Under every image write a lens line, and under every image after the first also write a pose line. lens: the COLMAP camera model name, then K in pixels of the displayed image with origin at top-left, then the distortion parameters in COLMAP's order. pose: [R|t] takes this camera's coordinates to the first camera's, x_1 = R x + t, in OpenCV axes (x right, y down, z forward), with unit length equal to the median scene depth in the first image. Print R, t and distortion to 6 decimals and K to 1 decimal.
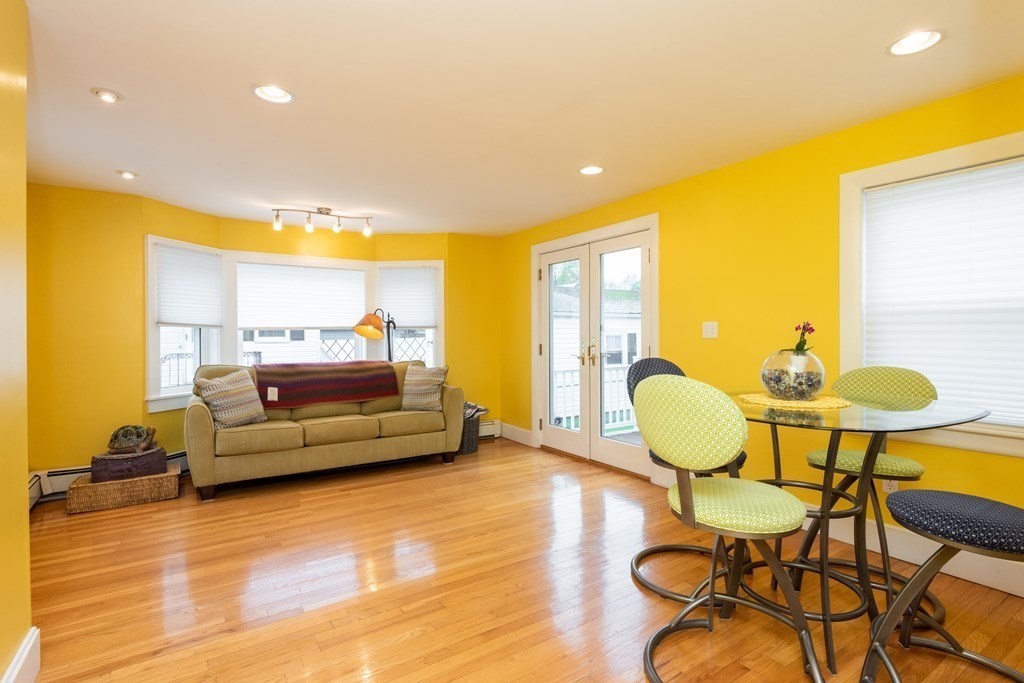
lens RADIAL K [[505.6, 0, 512.0], [0, 505.6, 341.5], [0, 0, 1]] dist [-0.000083, -0.000054]
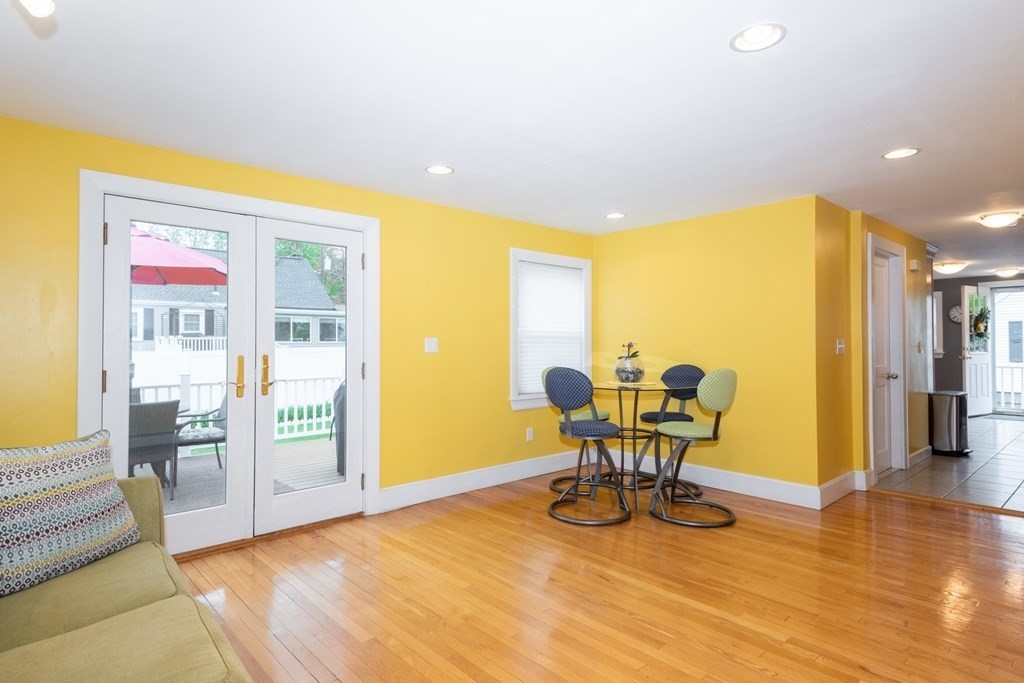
lens RADIAL K [[554.4, 0, 512.0], [0, 554.4, 341.5], [0, 0, 1]] dist [0.001683, 0.000263]
pose [[-0.155489, 0.021756, 0.987598, -1.029320], [0.022330, 0.999579, -0.018504, -0.006850], [-0.987585, 0.019176, -0.155910, 1.261244]]
